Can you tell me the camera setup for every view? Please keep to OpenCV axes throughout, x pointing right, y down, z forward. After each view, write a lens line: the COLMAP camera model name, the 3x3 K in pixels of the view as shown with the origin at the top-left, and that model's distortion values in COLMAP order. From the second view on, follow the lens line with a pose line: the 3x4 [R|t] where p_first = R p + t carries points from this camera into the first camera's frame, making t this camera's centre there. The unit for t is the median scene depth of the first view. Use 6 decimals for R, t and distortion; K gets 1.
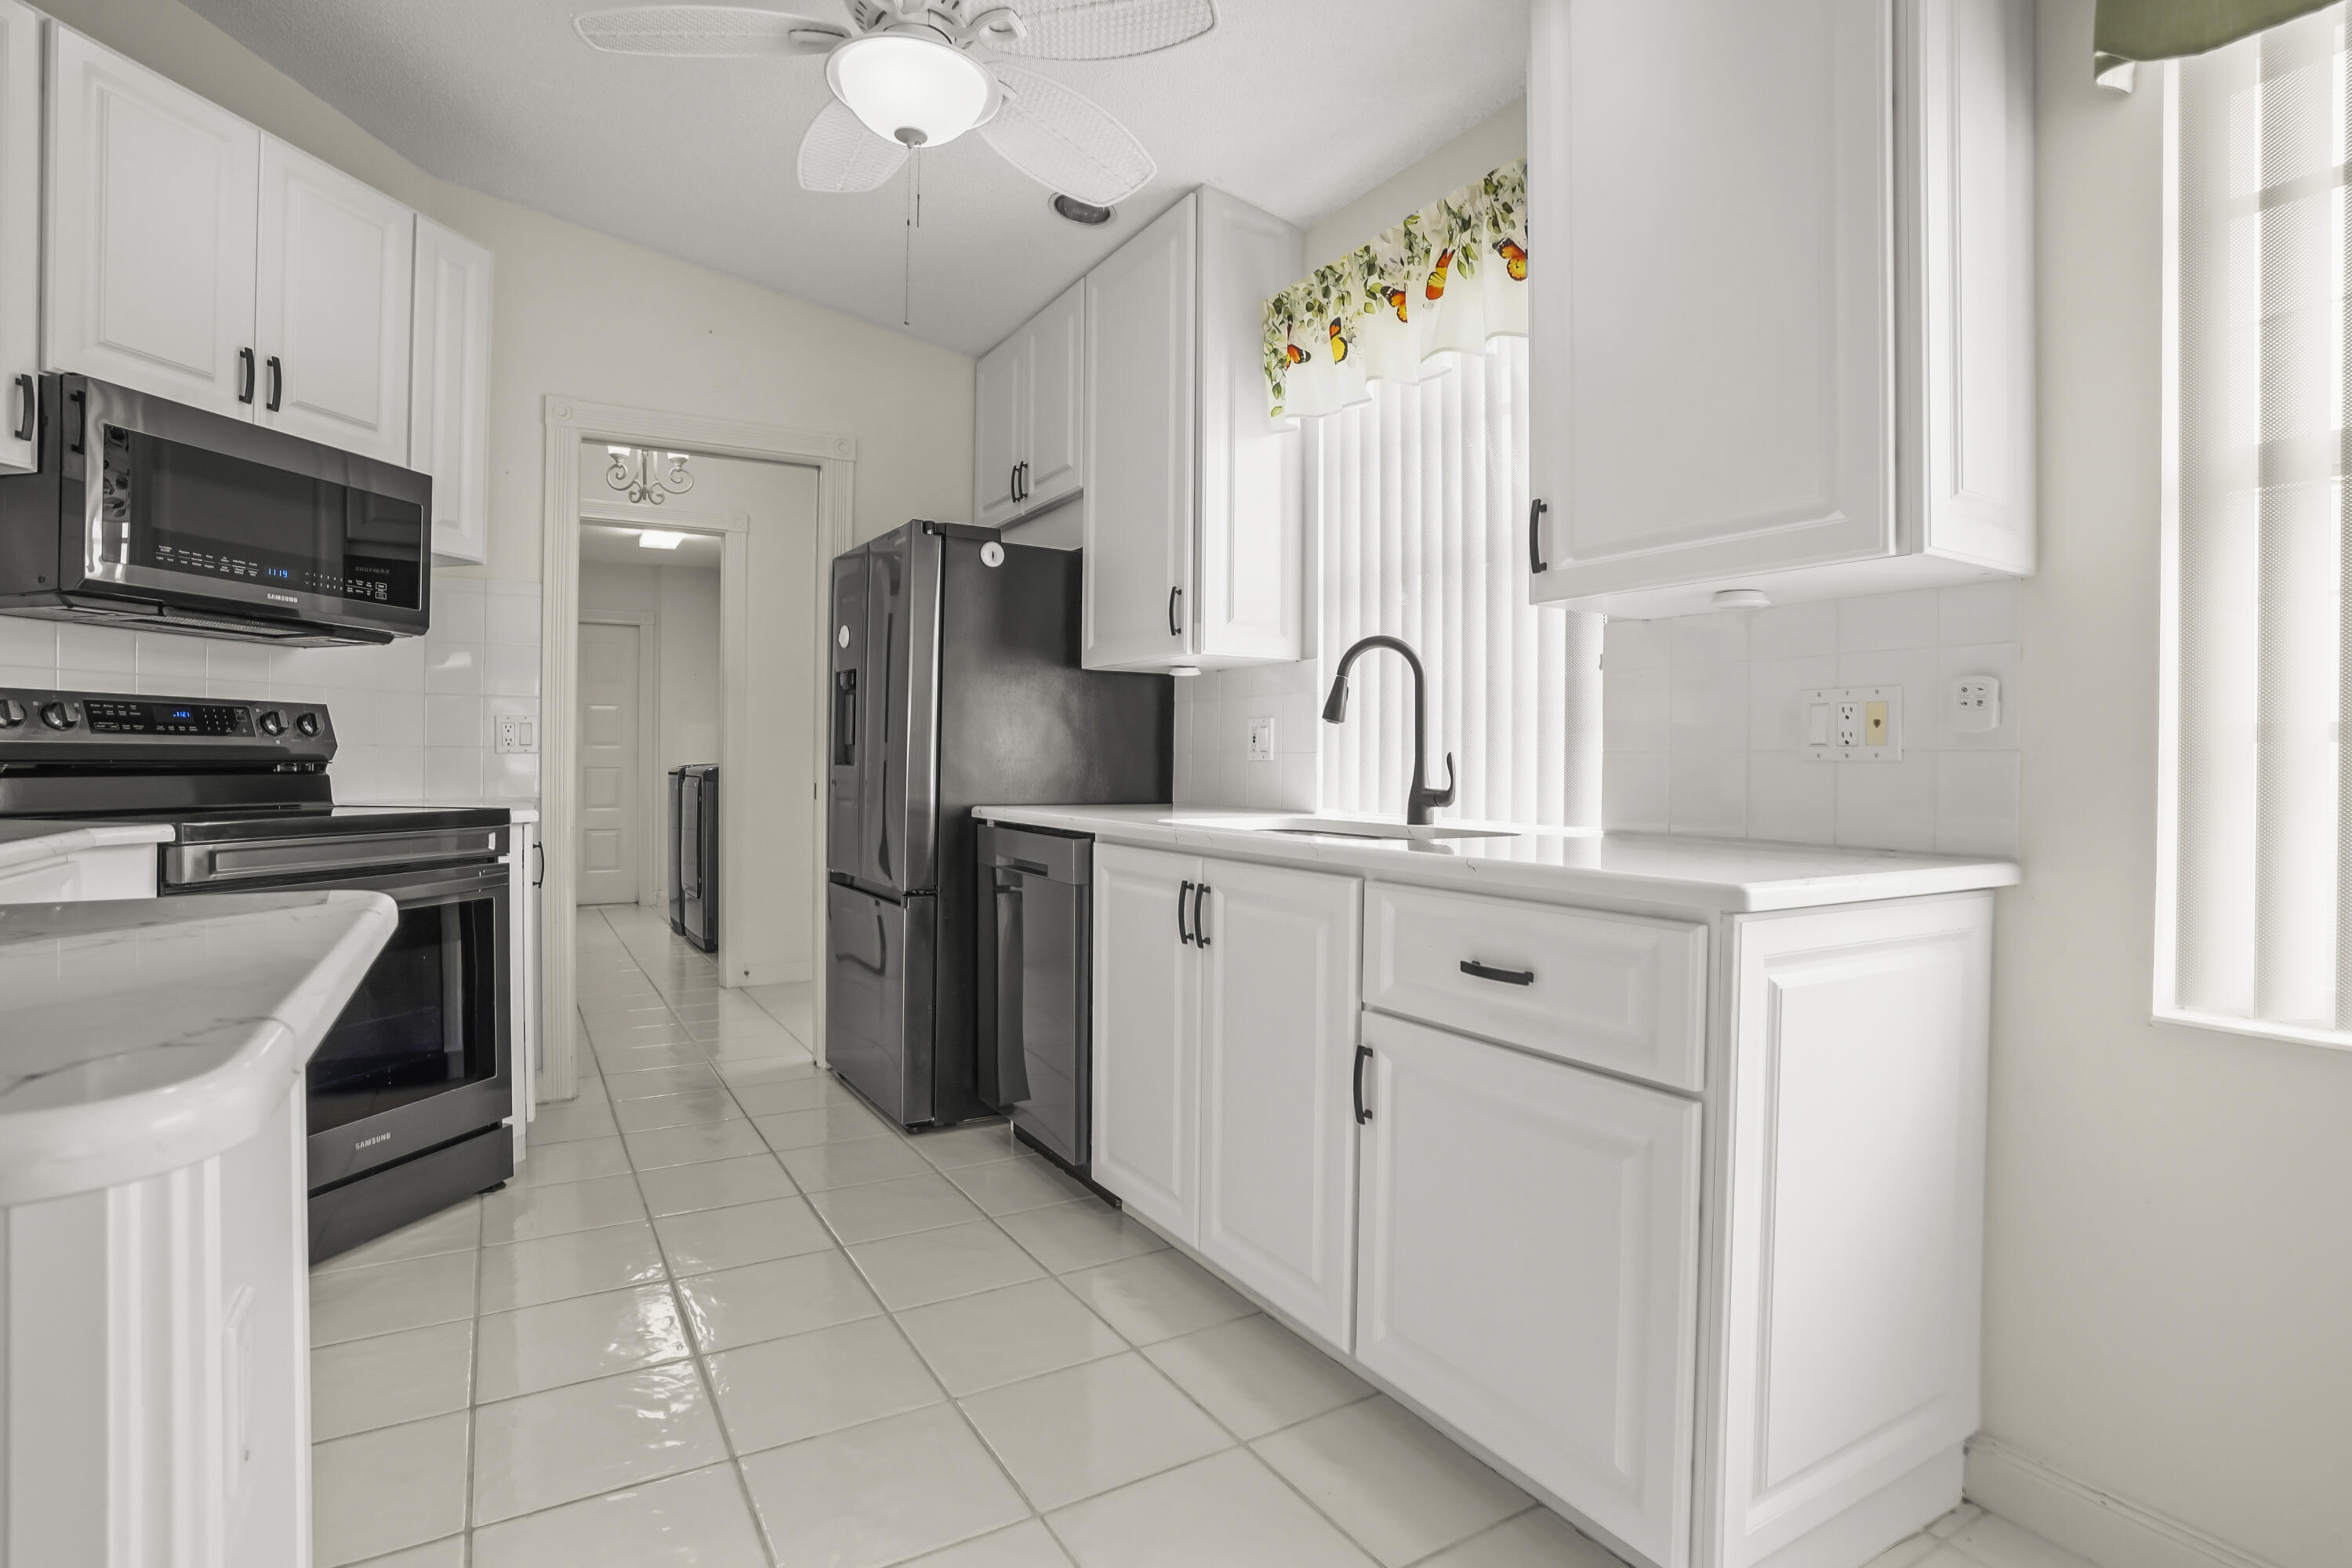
lens RADIAL K [[1187.9, 0, 1179.5], [0, 1187.9, 771.2], [0, 0, 1]] dist [-0.044749, 0.020095]
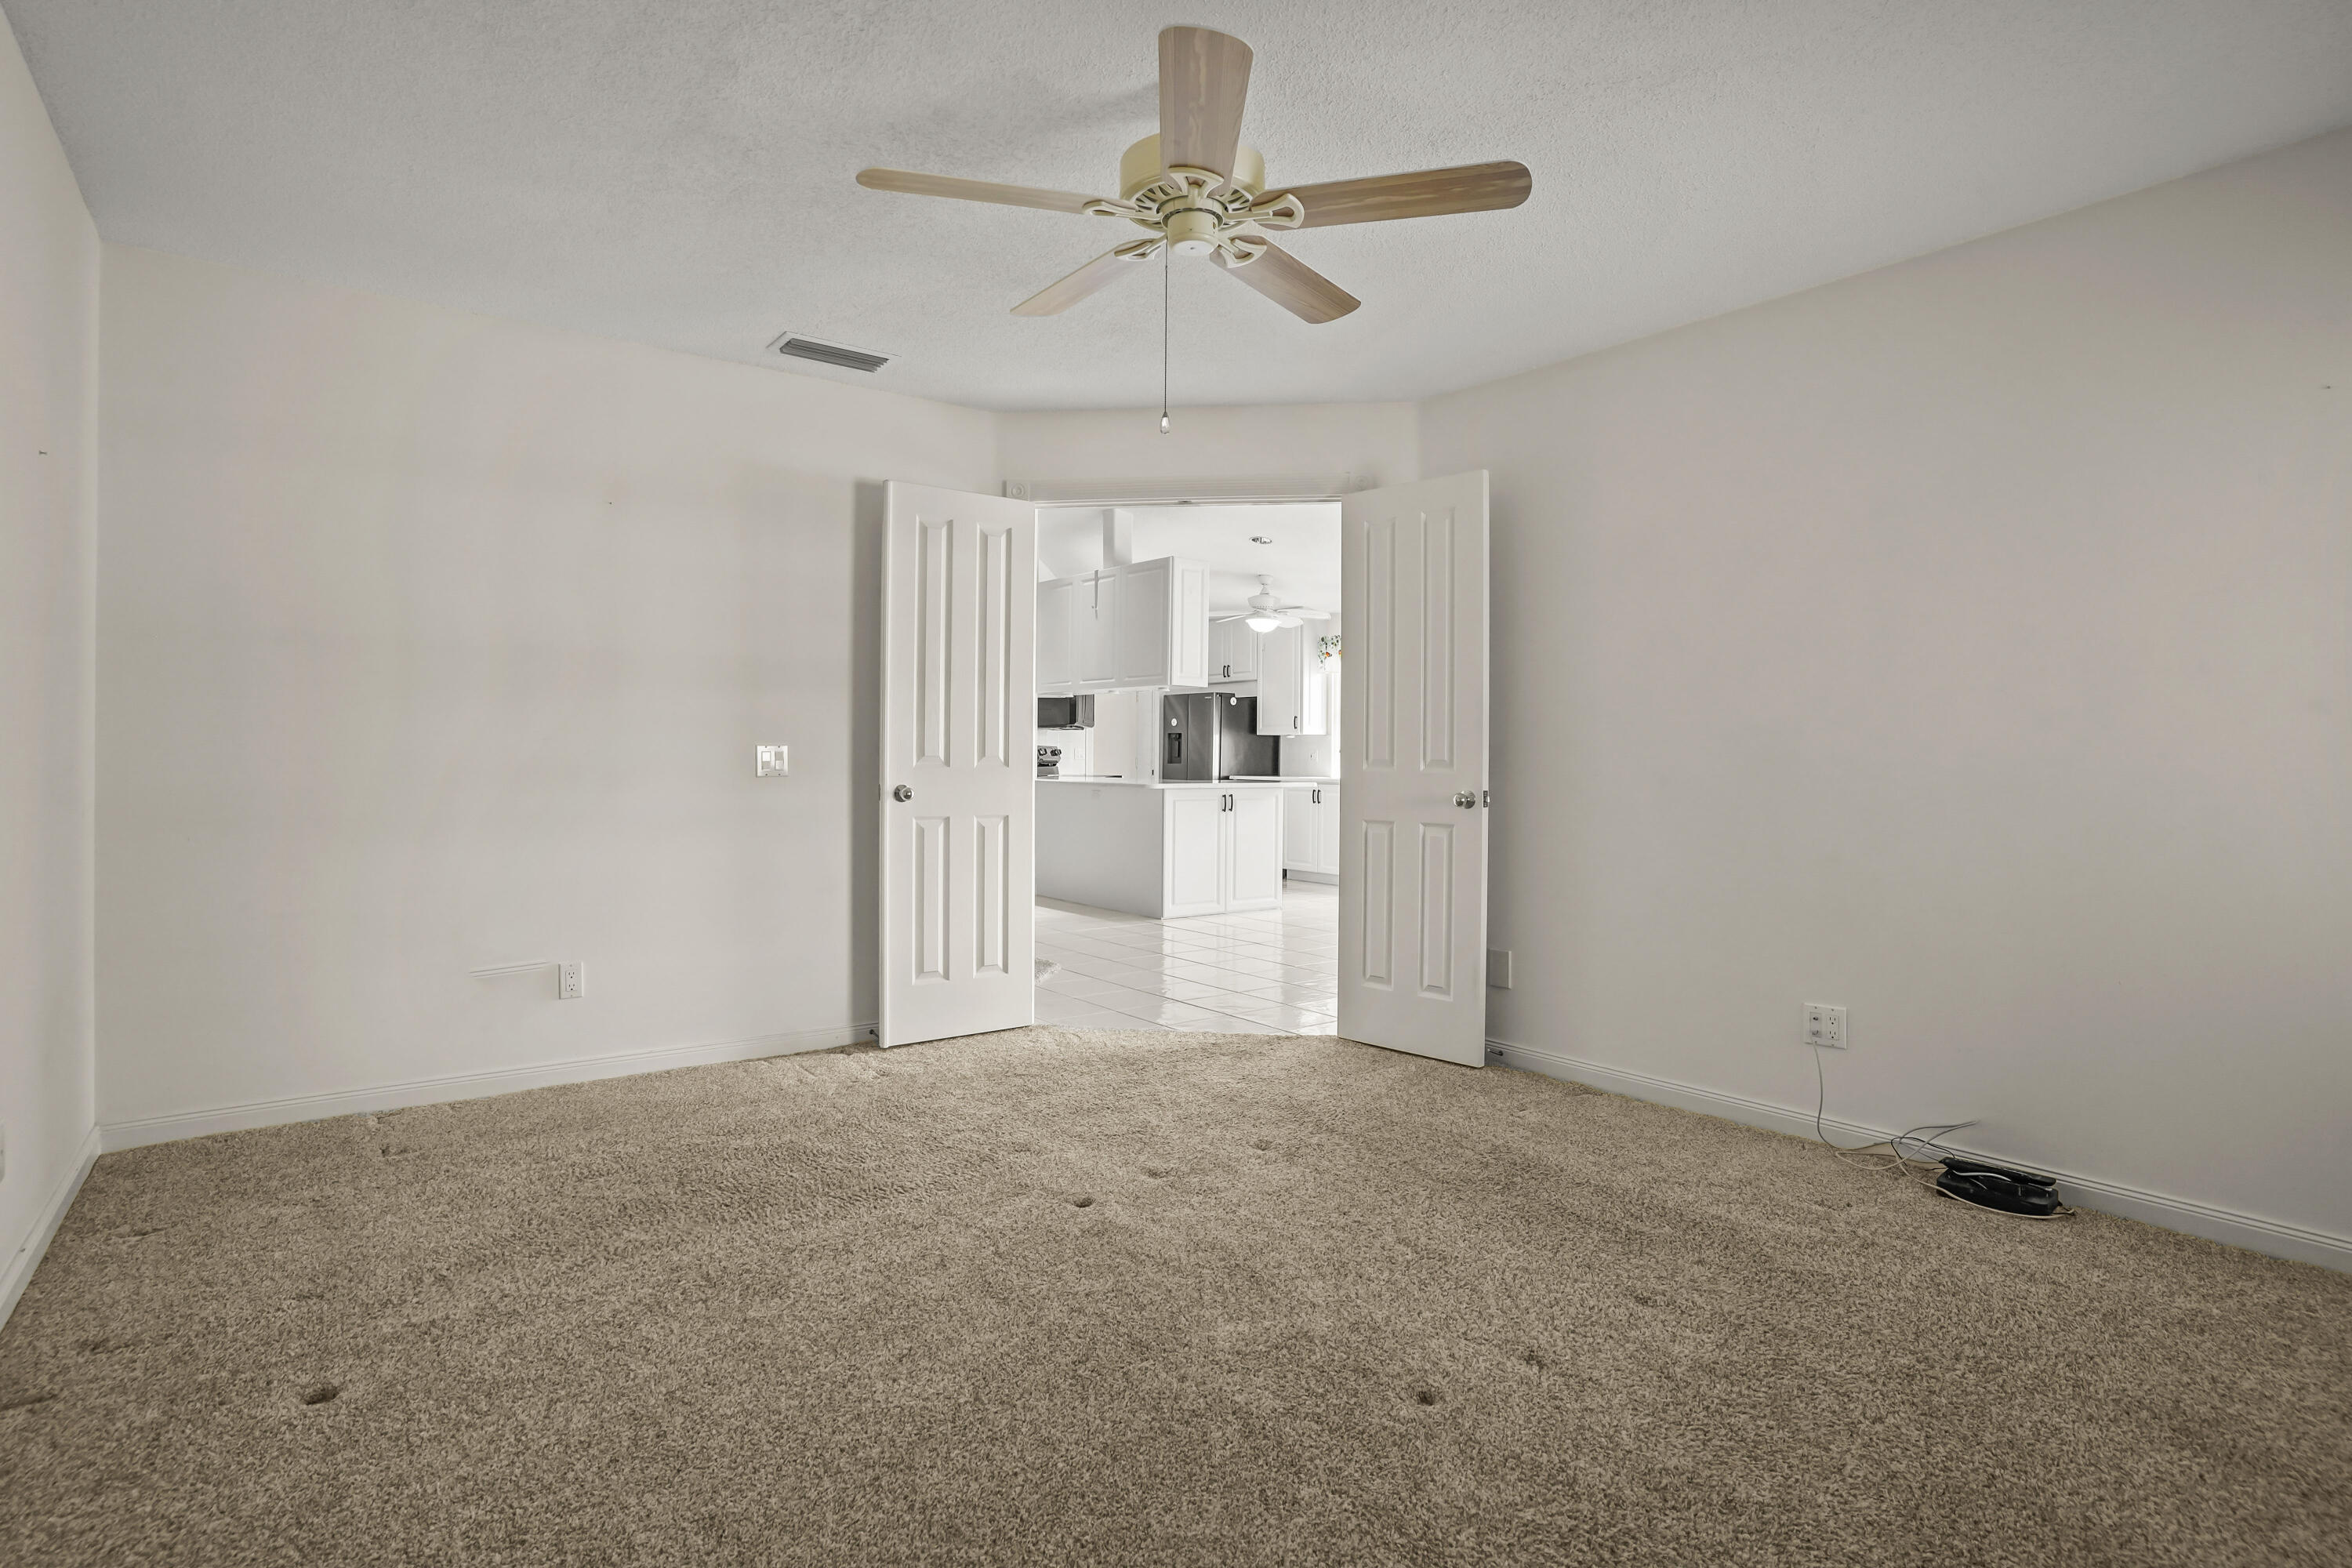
lens RADIAL K [[1187.9, 0, 1172.6], [0, 1187.9, 778.2], [0, 0, 1]] dist [-0.044749, 0.020095]
pose [[0.992959, -0.003620, 0.118399, -0.853362], [0.002628, 0.999960, 0.008534, 0.009639], [-0.118426, -0.008163, 0.992929, -2.733872]]
